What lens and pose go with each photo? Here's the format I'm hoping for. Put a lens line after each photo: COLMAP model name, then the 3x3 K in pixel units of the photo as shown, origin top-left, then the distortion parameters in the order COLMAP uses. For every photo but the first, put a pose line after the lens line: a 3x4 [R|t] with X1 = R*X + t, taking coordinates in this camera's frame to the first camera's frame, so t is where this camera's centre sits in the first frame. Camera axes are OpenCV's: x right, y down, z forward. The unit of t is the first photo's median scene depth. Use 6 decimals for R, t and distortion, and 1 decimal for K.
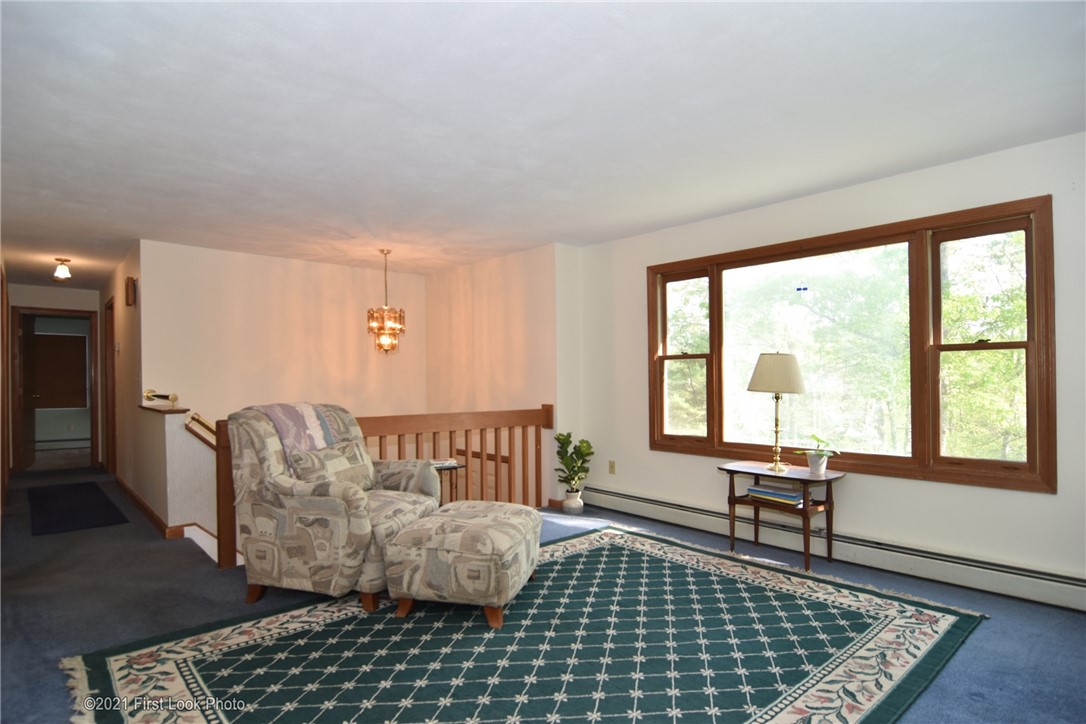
lens RADIAL K [[584.4, 0, 473.8], [0, 584.4, 371.4], [0, 0, 1]] dist [-0.016433, -0.000307]
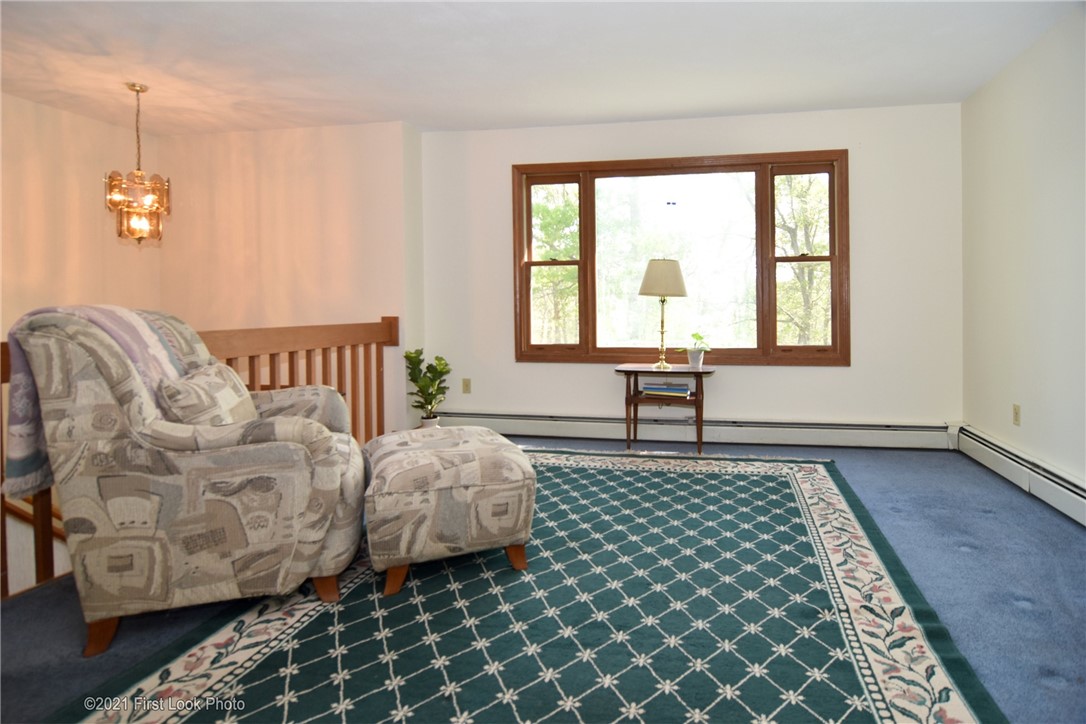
lens RADIAL K [[635.5, 0, 605.6], [0, 635.5, 306.1], [0, 0, 1]] dist [-0.017292, -0.001797]
pose [[0.749876, -0.001100, 0.661578, -0.415496], [-0.006479, 0.999938, 0.009006, 0.055017], [-0.661547, -0.011039, 0.749823, 0.230837]]
